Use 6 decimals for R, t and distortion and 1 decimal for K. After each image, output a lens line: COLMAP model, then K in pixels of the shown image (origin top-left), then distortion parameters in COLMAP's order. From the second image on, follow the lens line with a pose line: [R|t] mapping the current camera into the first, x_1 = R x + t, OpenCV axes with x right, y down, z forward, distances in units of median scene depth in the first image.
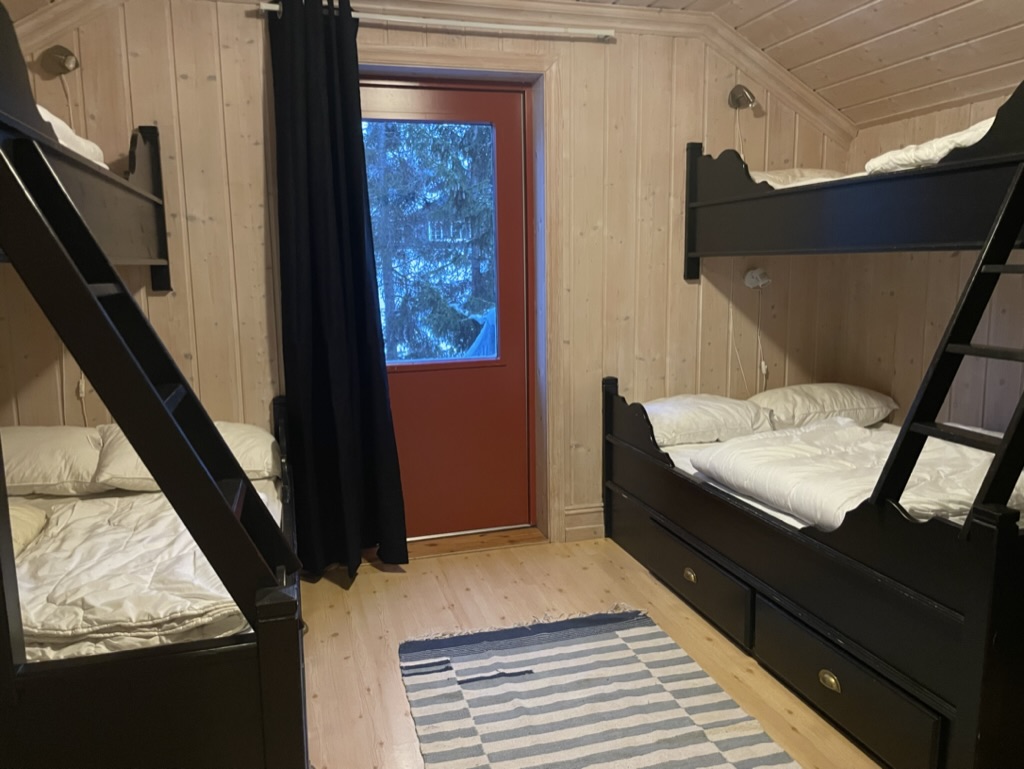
lens RADIAL K [[782.0, 0, 512.0], [0, 782.0, 384.5], [0, 0, 1]] dist [0.035183, -0.065250]
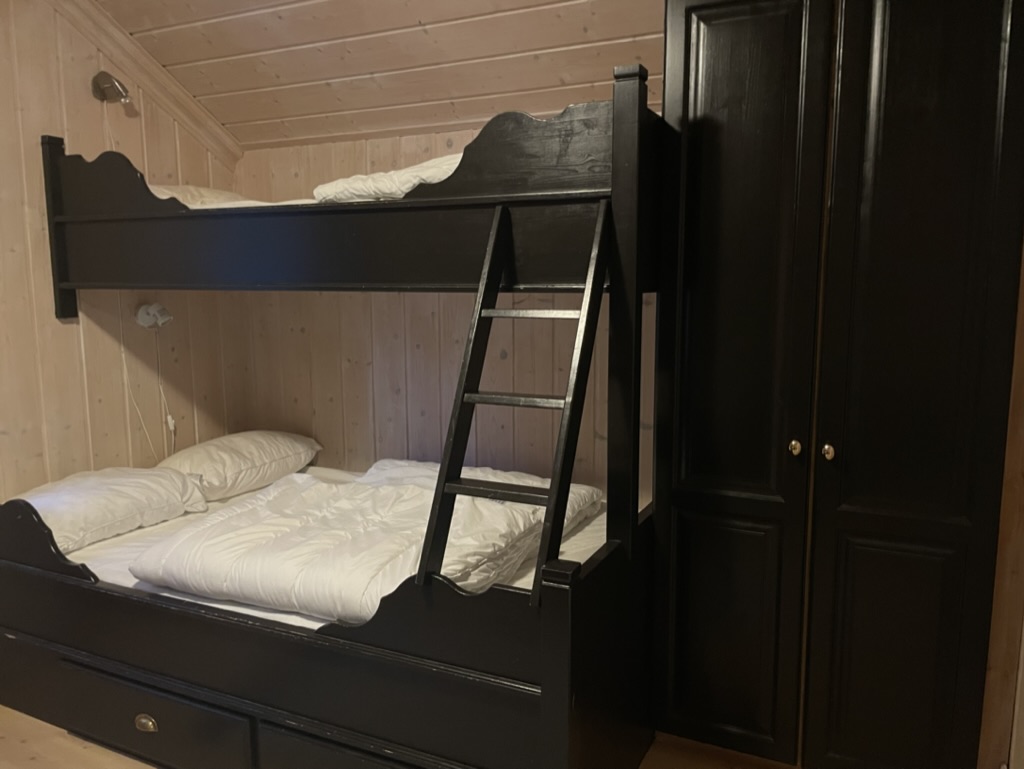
lens RADIAL K [[772.6, 0, 508.2], [0, 772.6, 389.0], [0, 0, 1]] dist [0.084807, -0.120442]
pose [[0.664533, -0.087182, 0.742156, -0.055572], [0.104294, 0.994271, 0.023412, -0.042967], [-0.739945, 0.061845, 0.669818, 0.202818]]
